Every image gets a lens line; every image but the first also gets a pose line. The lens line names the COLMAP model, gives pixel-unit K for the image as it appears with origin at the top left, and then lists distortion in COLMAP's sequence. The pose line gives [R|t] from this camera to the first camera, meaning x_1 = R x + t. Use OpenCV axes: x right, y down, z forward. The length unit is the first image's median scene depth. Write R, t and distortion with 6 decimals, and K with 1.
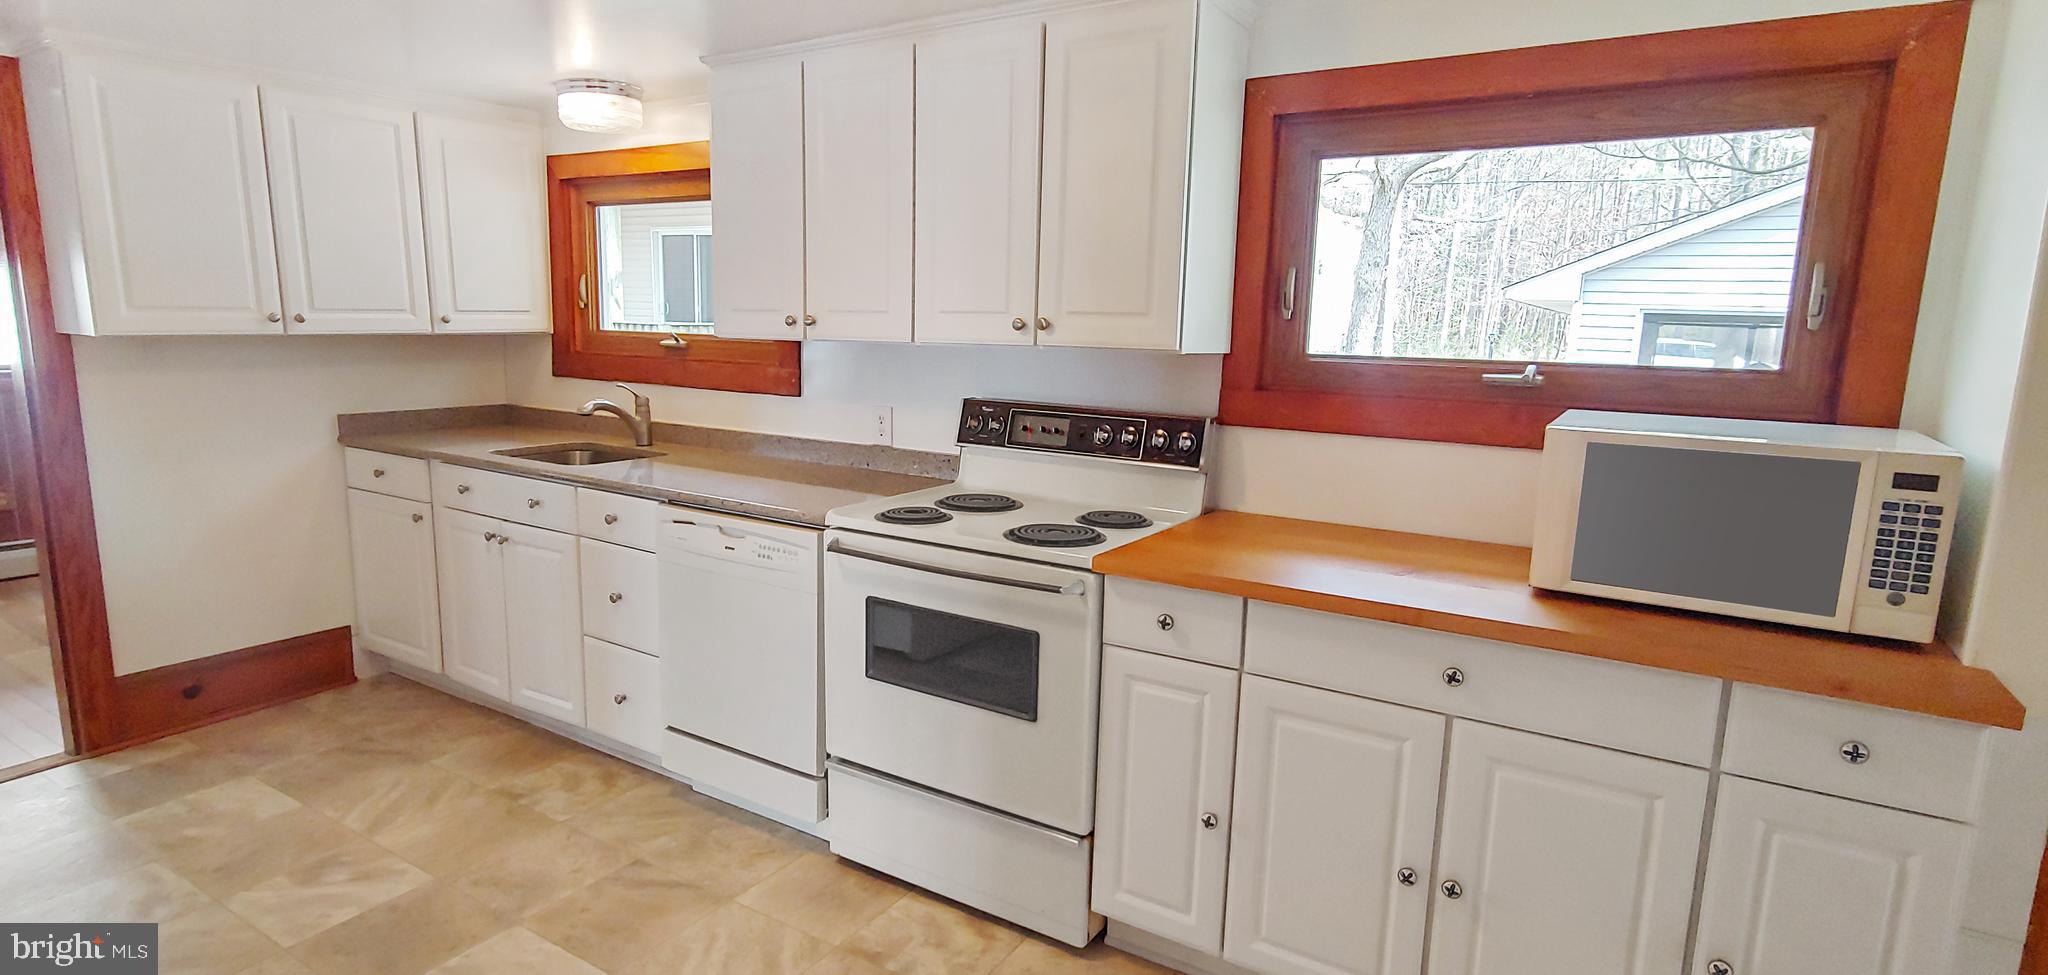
lens RADIAL K [[1040.1, 0, 1013.5], [0, 1040.1, 500.9], [0, 0, 1]] dist [0.009271, -0.000733]
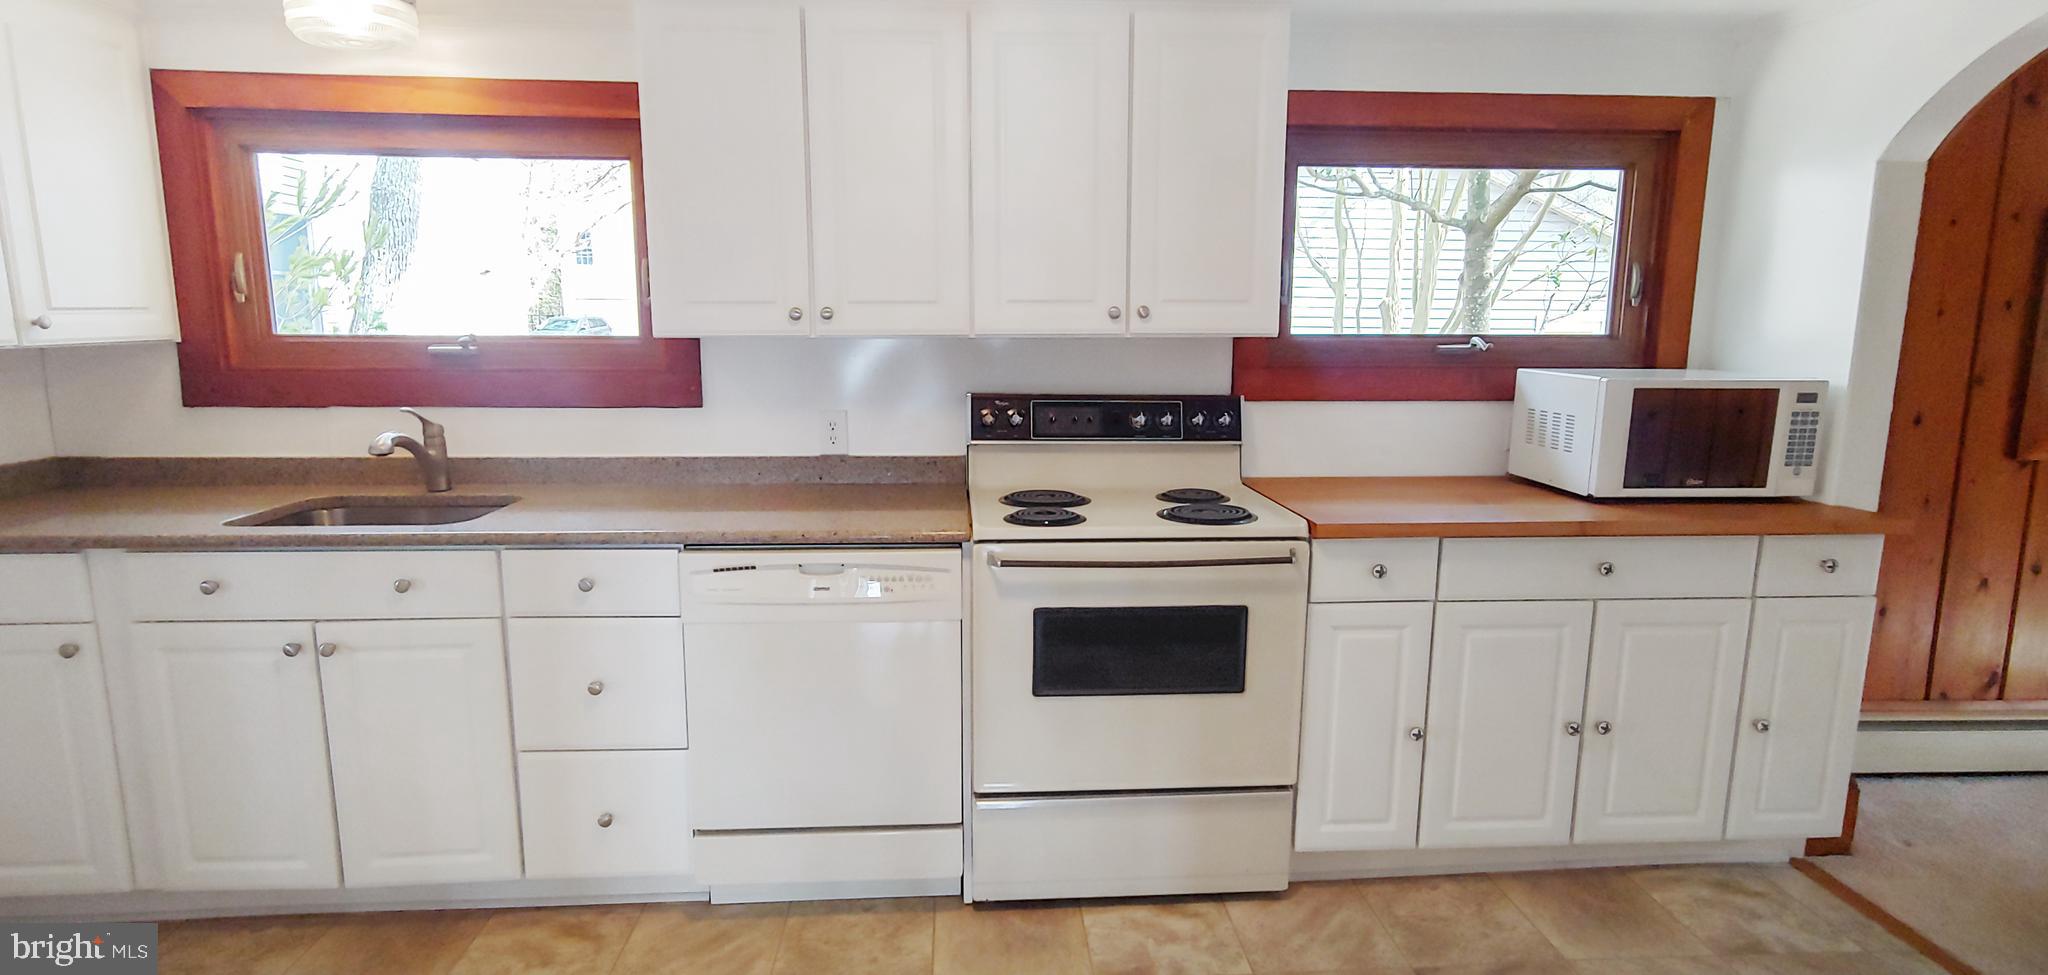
lens RADIAL K [[1040.1, 0, 1018.4], [0, 1040.1, 500.7], [0, 0, 1]] dist [0.009271, -0.000733]
pose [[0.800925, -0.122123, 0.586178, -0.672080], [0.116639, 0.992047, 0.047311, -0.048939], [-0.587294, 0.030479, 0.808800, 0.252105]]
